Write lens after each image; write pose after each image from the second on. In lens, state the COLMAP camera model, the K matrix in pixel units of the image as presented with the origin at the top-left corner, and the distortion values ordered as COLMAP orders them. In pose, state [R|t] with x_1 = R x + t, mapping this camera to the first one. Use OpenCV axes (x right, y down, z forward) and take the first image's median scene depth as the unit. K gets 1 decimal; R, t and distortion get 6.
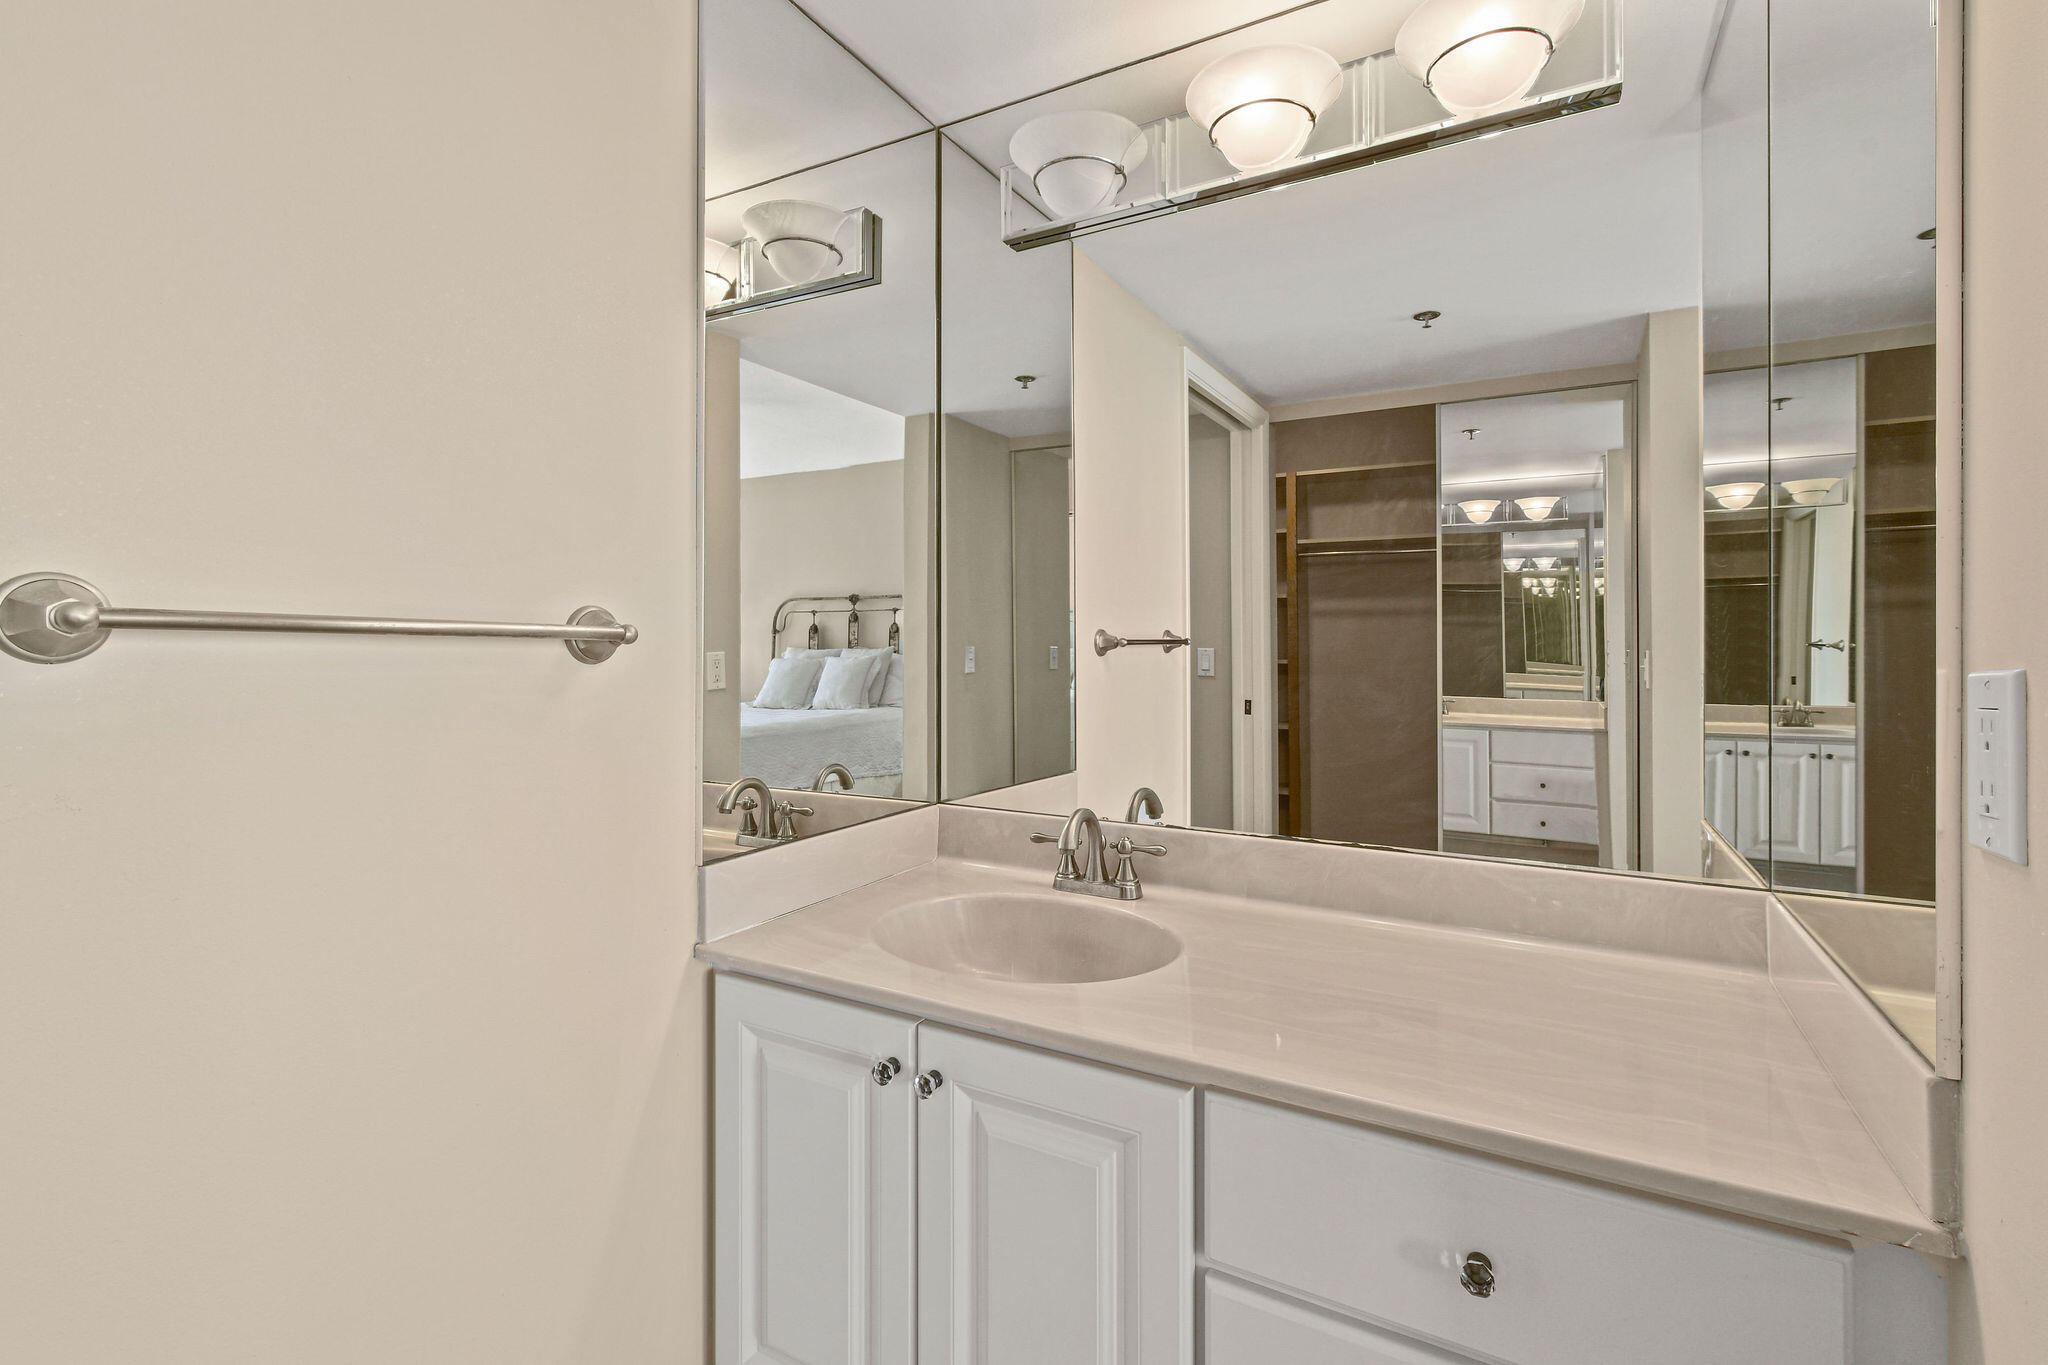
lens RADIAL K [[923.9, 0, 1042.2], [0, 923.9, 643.4], [0, 0, 1]] dist [0.017387, 0.001295]
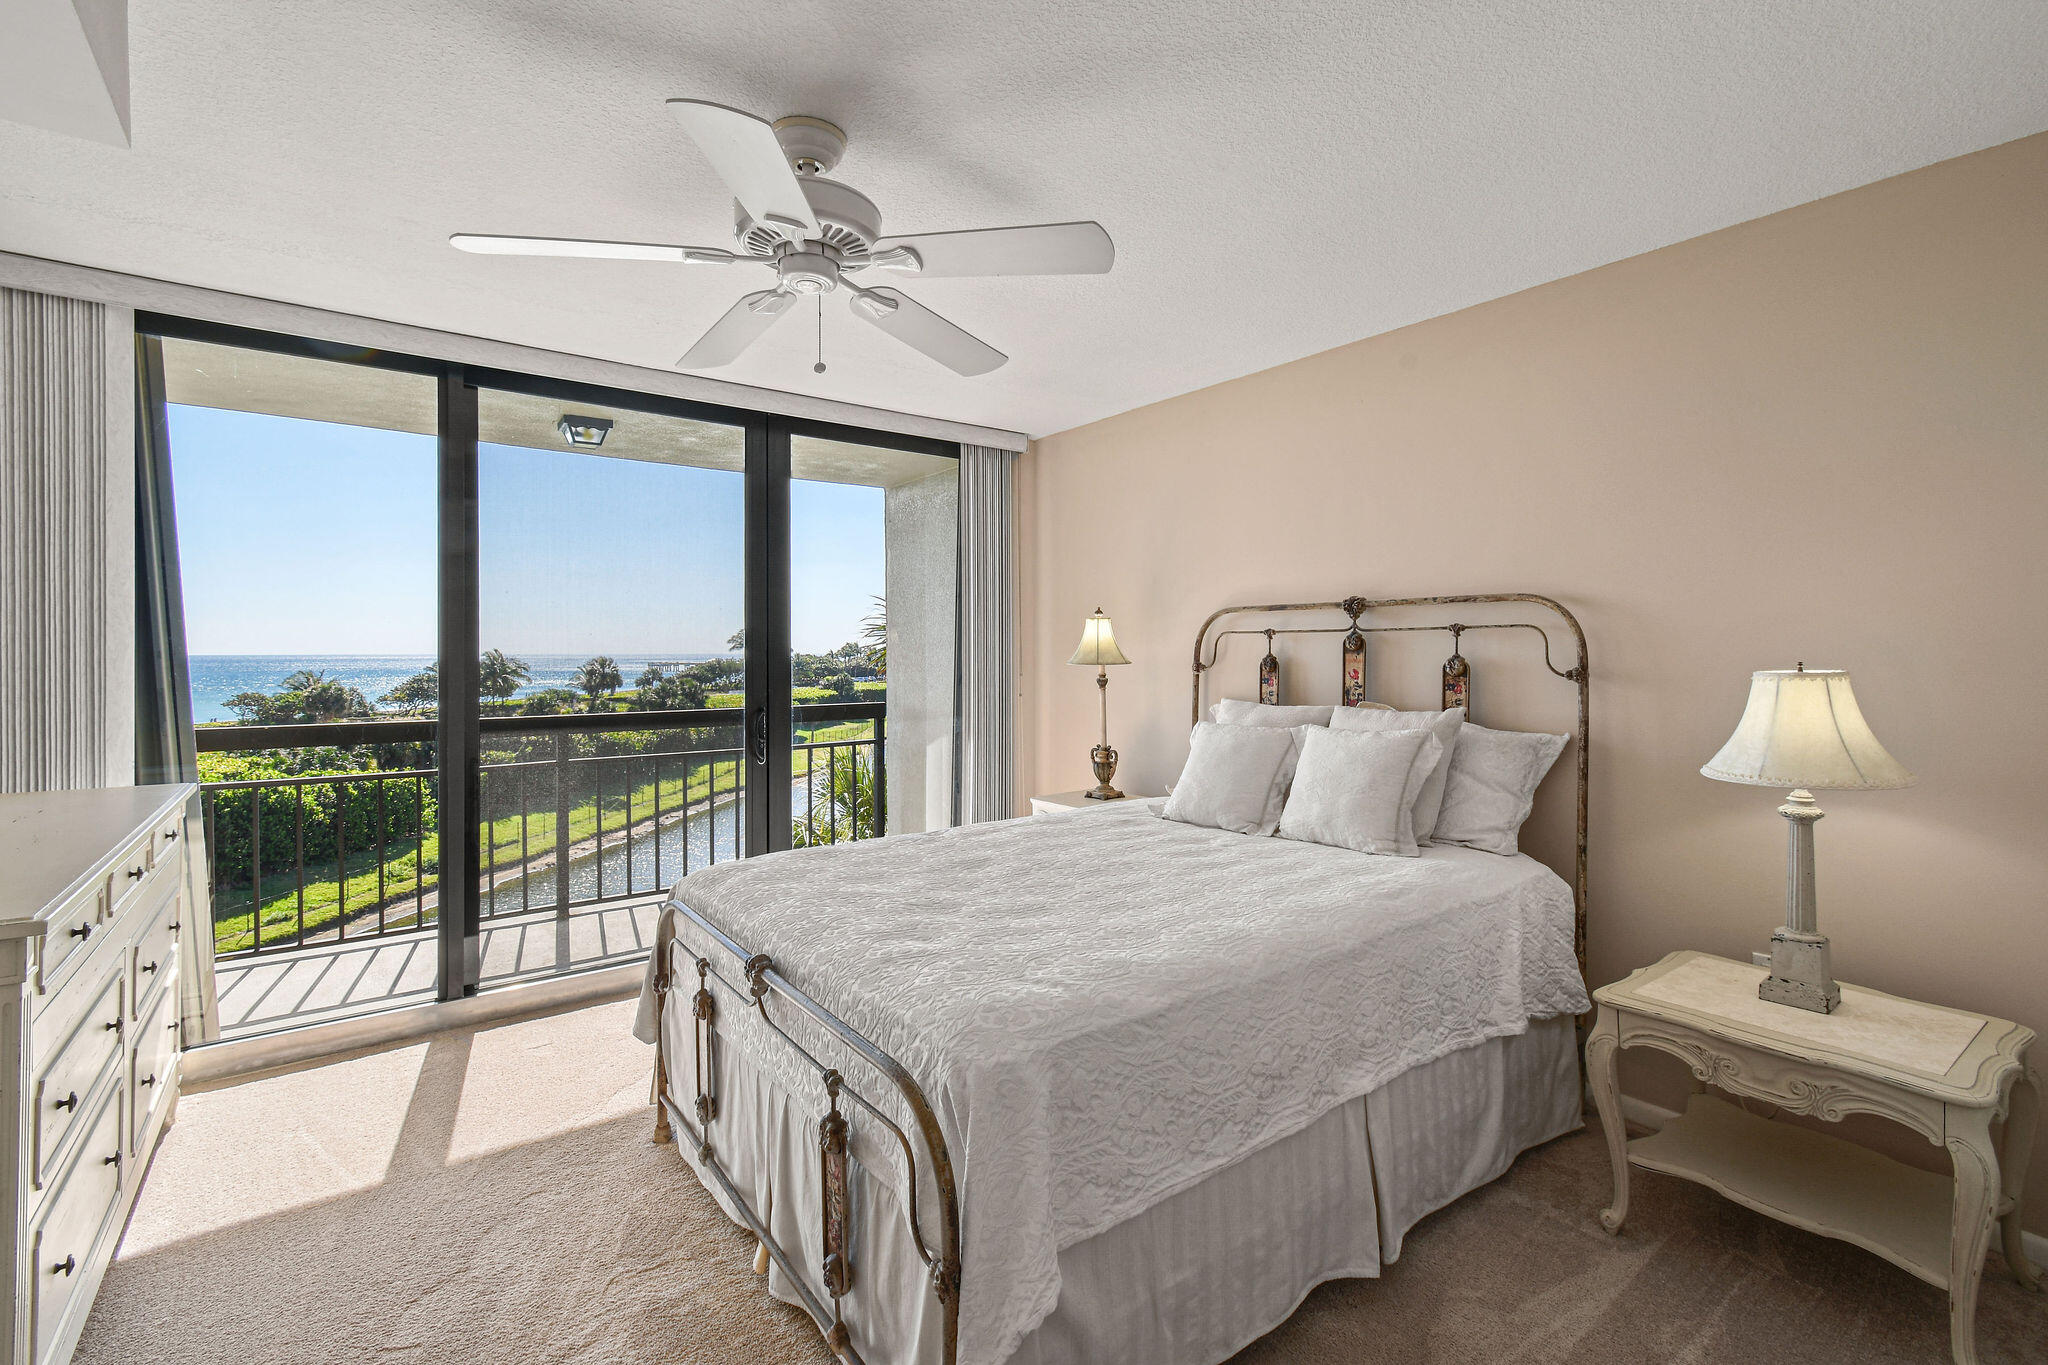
lens RADIAL K [[923.9, 0, 1041.8], [0, 923.9, 665.5], [0, 0, 1]] dist [0.017387, 0.001295]
pose [[0.914417, -0.001078, -0.404771, -0.156917], [0.008497, 0.999827, 0.016532, -0.025715], [0.404683, -0.018557, 0.914269, 0.478852]]
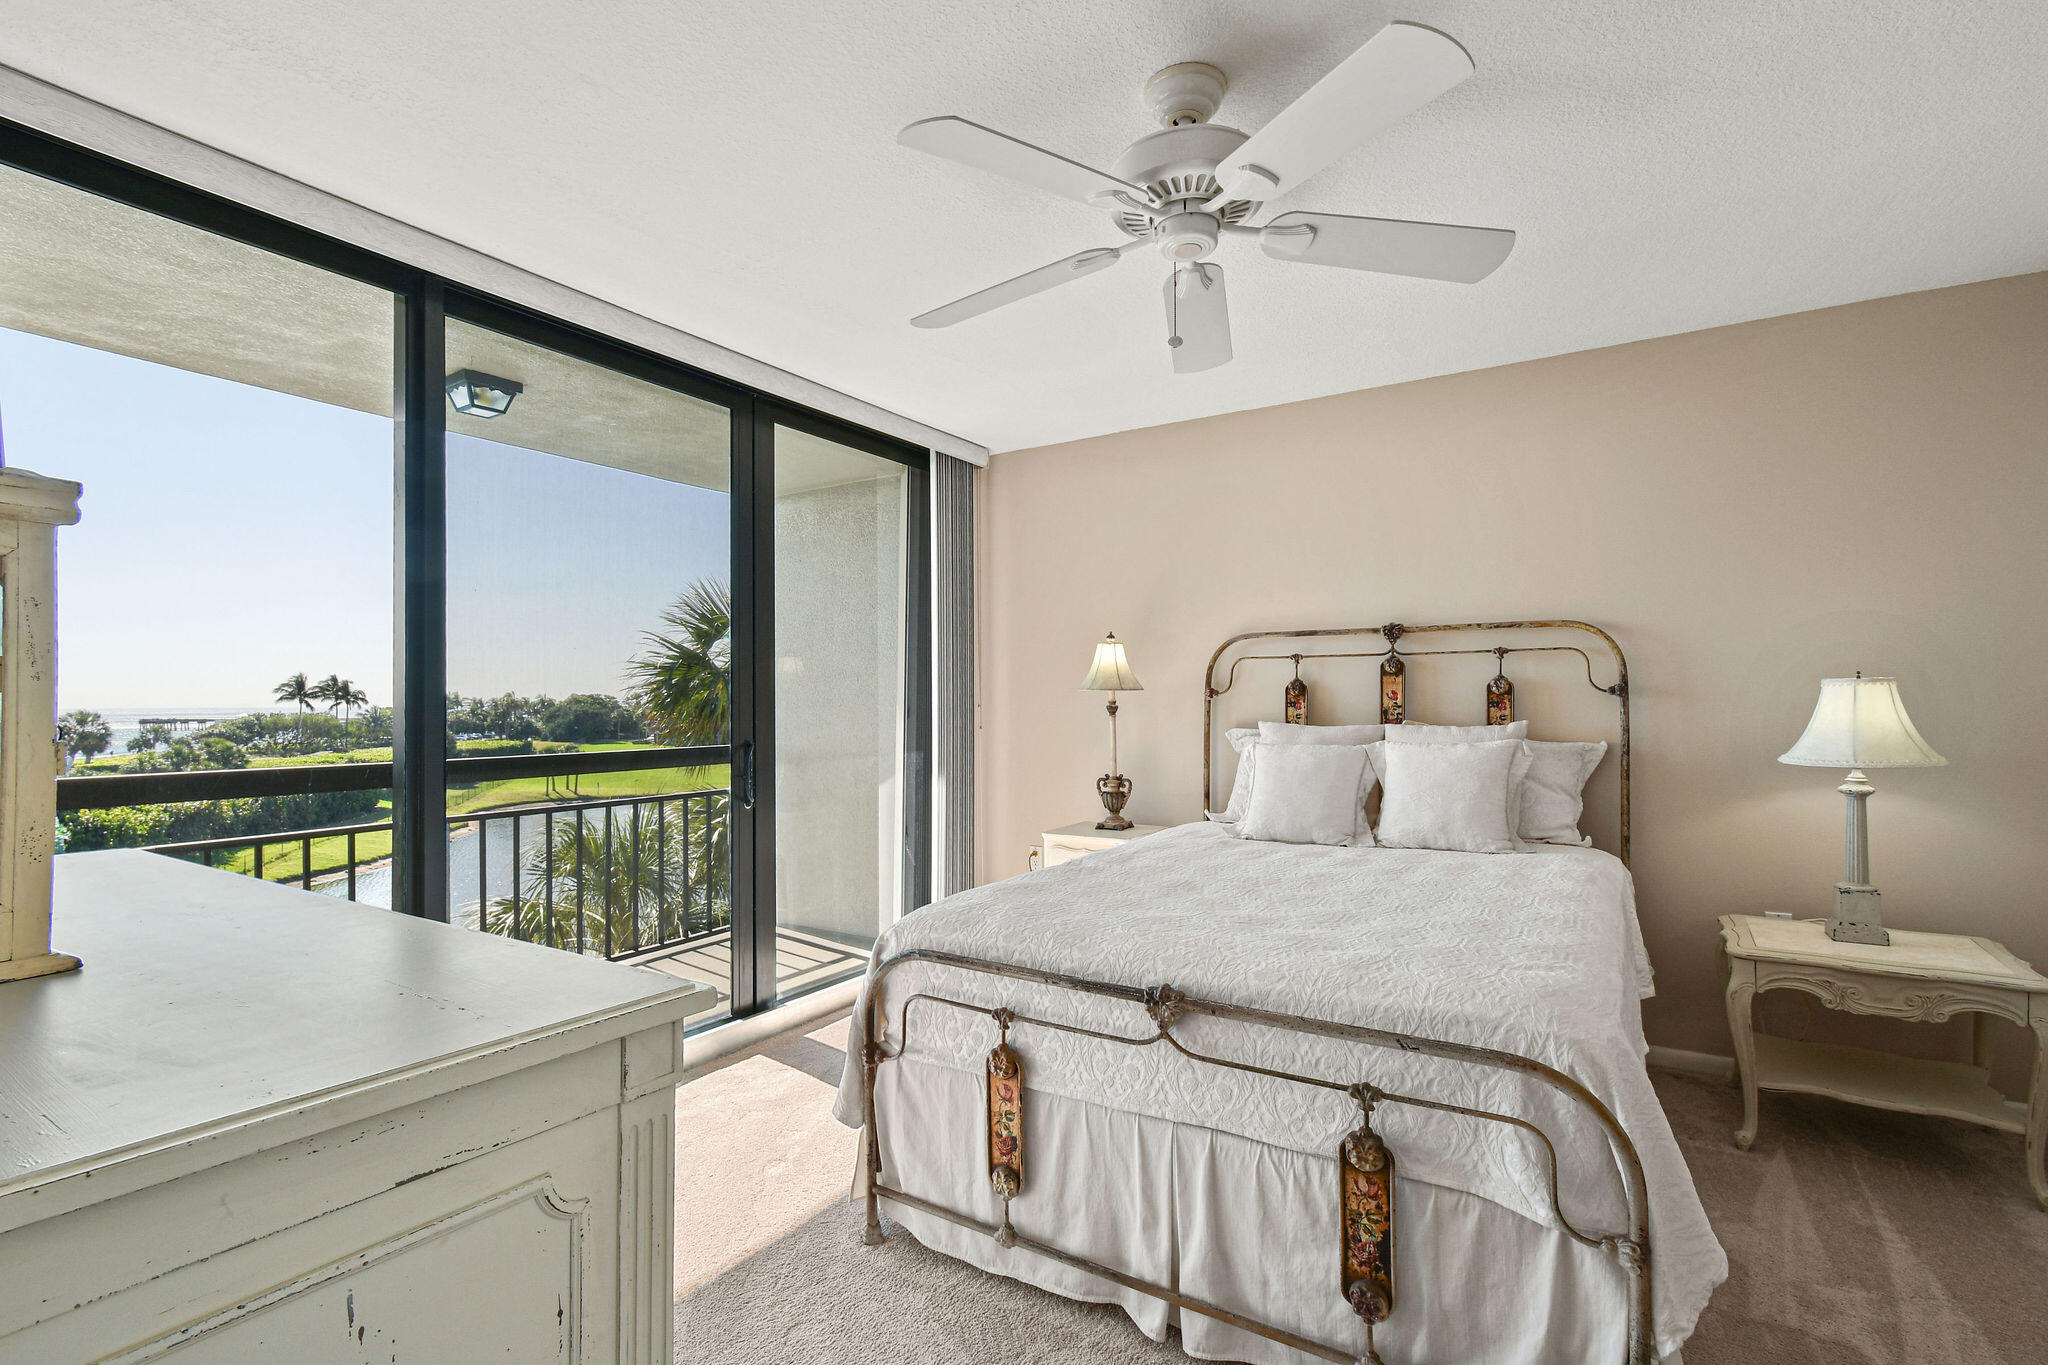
lens RADIAL K [[923.9, 0, 1056.1], [0, 923.9, 689.8], [0, 0, 1]] dist [0.017387, 0.001295]
pose [[0.998871, -0.008317, -0.046772, -0.377840], [0.007778, 0.999902, -0.011677, -0.009541], [0.046865, 0.011300, 0.998837, 0.449228]]
